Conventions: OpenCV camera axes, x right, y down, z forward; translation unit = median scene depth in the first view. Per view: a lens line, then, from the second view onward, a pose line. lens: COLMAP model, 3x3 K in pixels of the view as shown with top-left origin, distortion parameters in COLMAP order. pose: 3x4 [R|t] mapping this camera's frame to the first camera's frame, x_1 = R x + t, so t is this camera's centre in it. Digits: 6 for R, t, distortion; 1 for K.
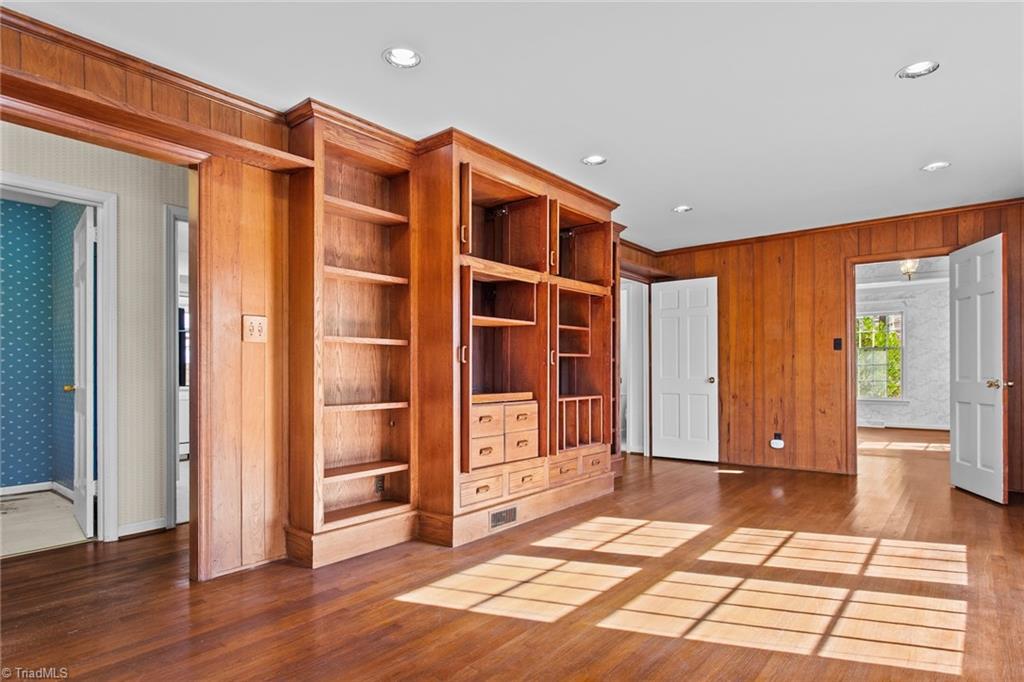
lens RADIAL K [[568.1, 0, 514.4], [0, 568.1, 372.8], [0, 0, 1]] dist [0.003399, 0.001041]
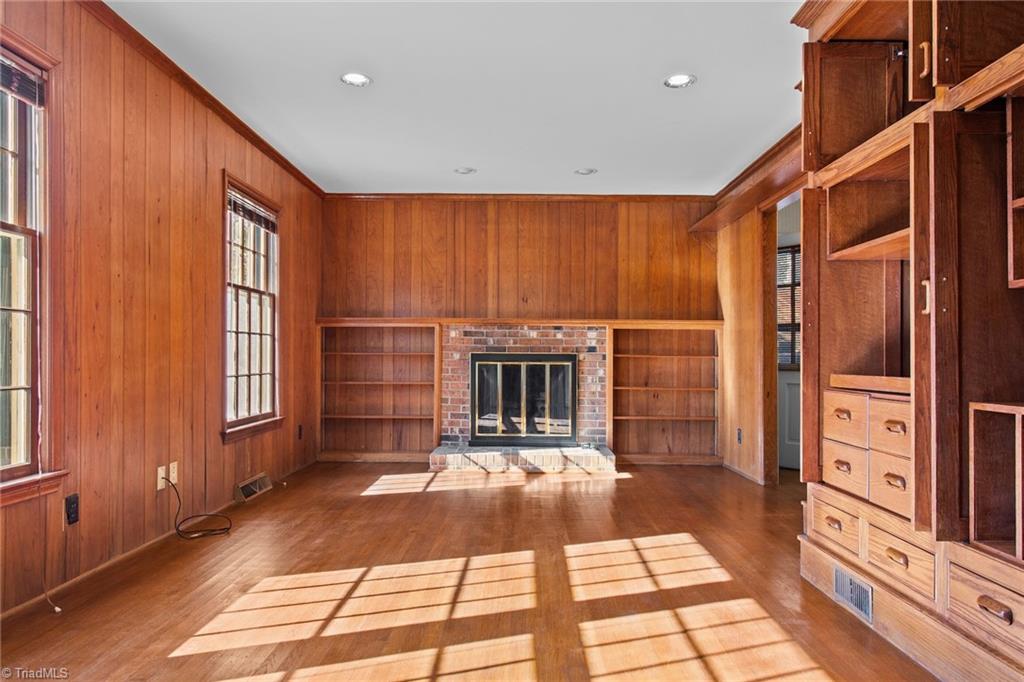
lens RADIAL K [[668.8, 0, 513.1], [0, 668.8, 356.8], [0, 0, 1]] dist [-0.003731, 0.002825]
pose [[-0.784983, -0.002823, -0.619511, 0.593661], [-0.004175, 0.999991, 0.000733, 0.016904], [0.619504, 0.003162, -0.784987, 1.168234]]
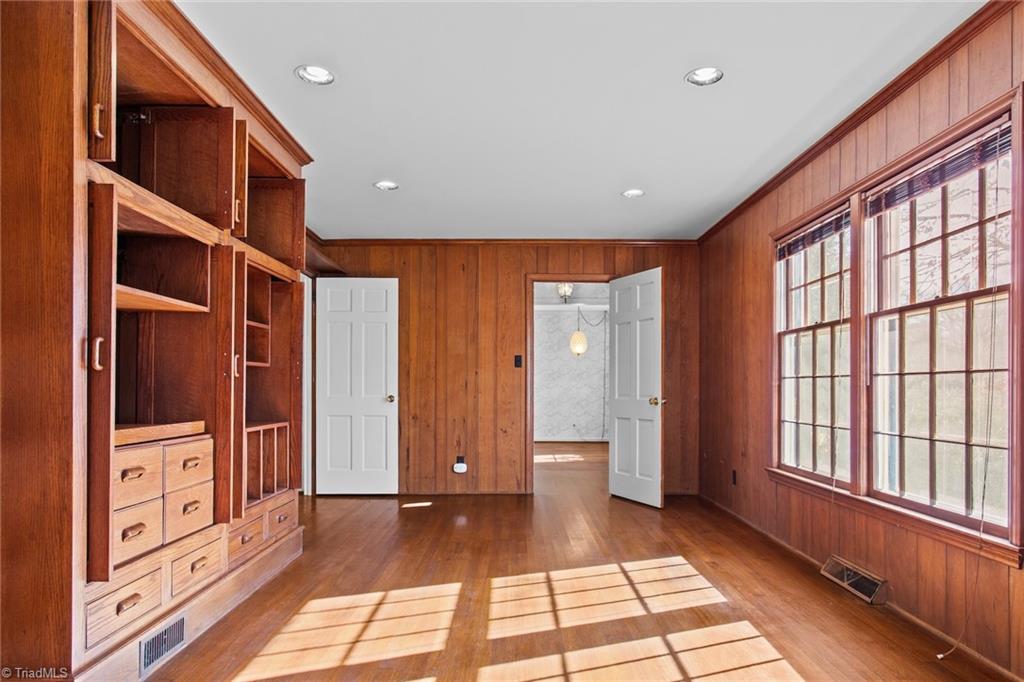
lens RADIAL K [[598.6, 0, 515.6], [0, 598.6, 388.2], [0, 0, 1]] dist [-0.003693, 0.000503]
pose [[0.773412, 0.005259, 0.633882, -0.113428], [-0.003845, 0.999986, -0.003604, -0.000465], [-0.633892, 0.000350, 0.773421, 0.273530]]
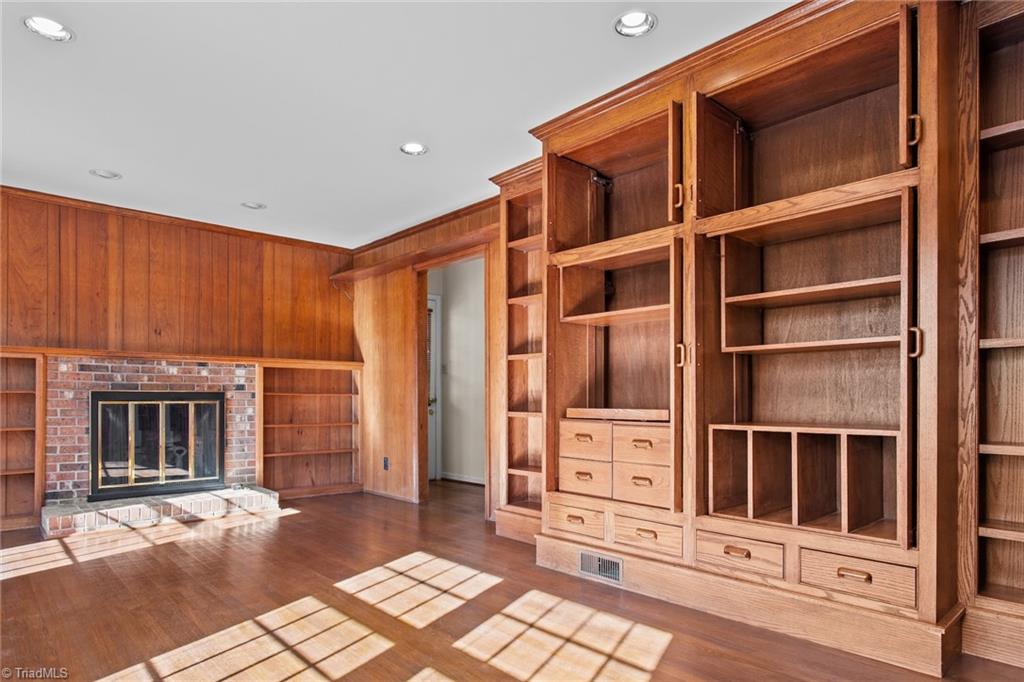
lens RADIAL K [[601.1, 0, 509.5], [0, 601.1, 395.8], [0, 0, 1]] dist [-0.005357, -0.000165]
pose [[-0.155402, 0.001563, -0.987850, 0.729113], [-0.001635, 0.999997, 0.001840, 0.015680], [0.987850, 0.001901, -0.155399, 0.892614]]
